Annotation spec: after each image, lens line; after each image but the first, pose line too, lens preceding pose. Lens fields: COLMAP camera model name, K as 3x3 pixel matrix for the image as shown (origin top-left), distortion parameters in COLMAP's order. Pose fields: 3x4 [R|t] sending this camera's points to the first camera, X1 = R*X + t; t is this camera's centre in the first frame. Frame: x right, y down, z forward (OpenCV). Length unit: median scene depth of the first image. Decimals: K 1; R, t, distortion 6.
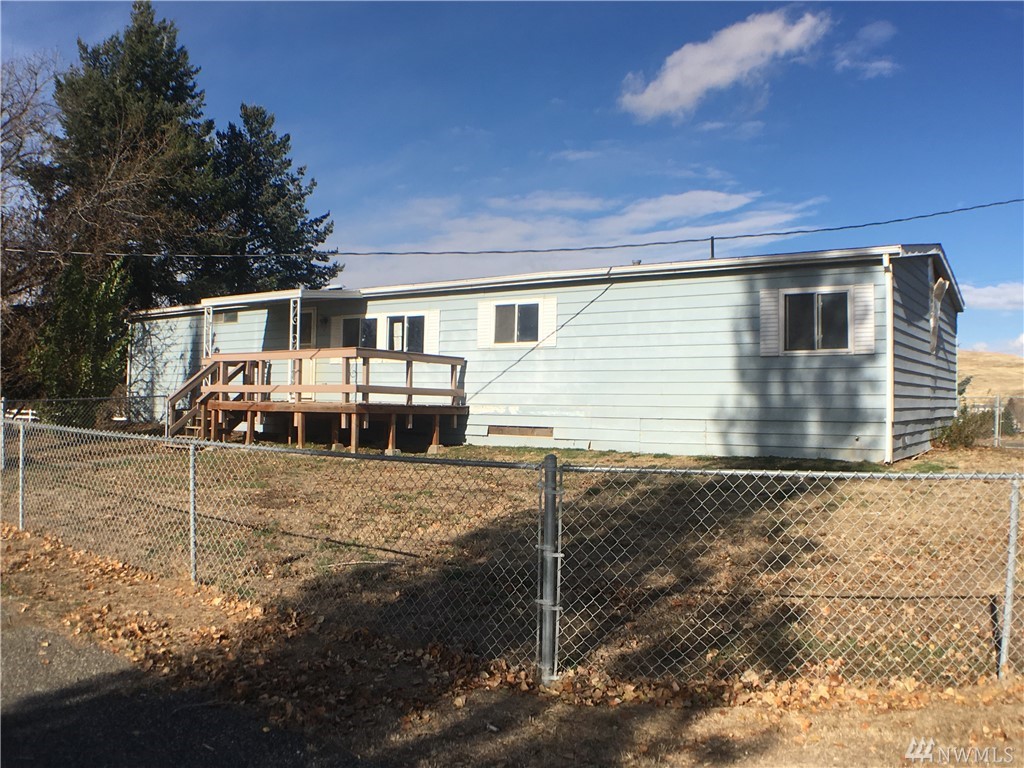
lens RADIAL K [[866.3, 0, 512.0], [0, 866.3, 384.0], [0, 0, 1]] dist [-0.005062, -0.002081]
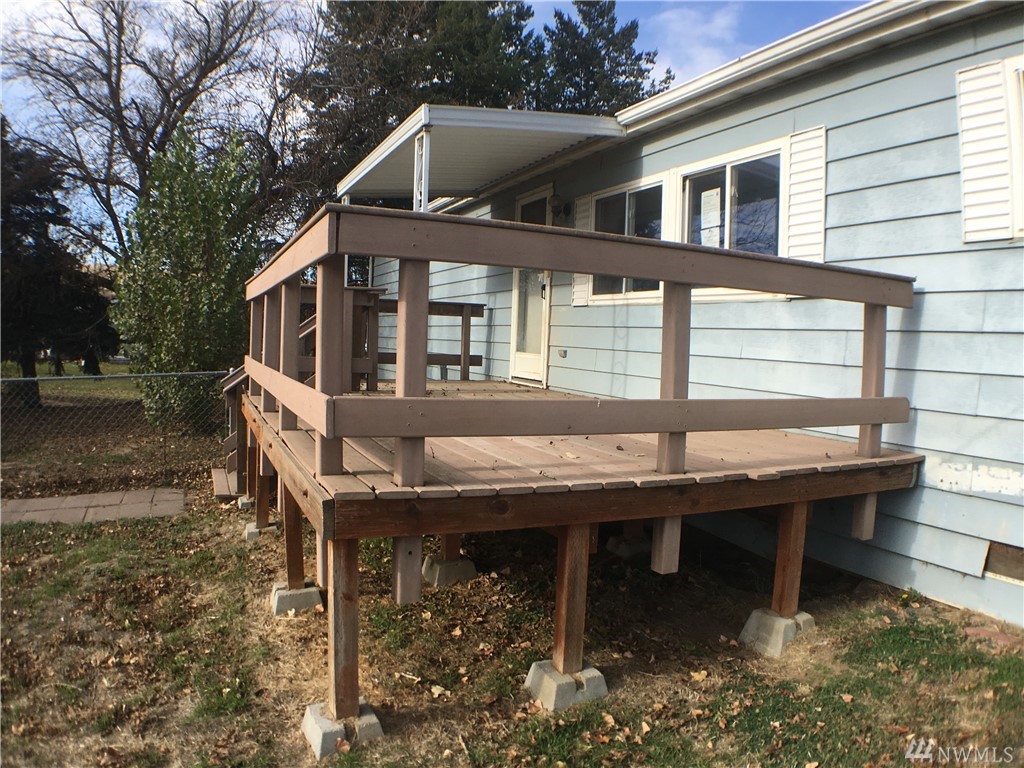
lens RADIAL K [[729.6, 0, 512.0], [0, 729.6, 384.0], [0, 0, 1]] dist [-0.190469, 0.009197]
pose [[0.862881, 0.039325, -0.503875, -0.054789], [0.000534, 0.996897, 0.078717, -0.014020], [0.505407, -0.068193, 0.860182, 0.746135]]
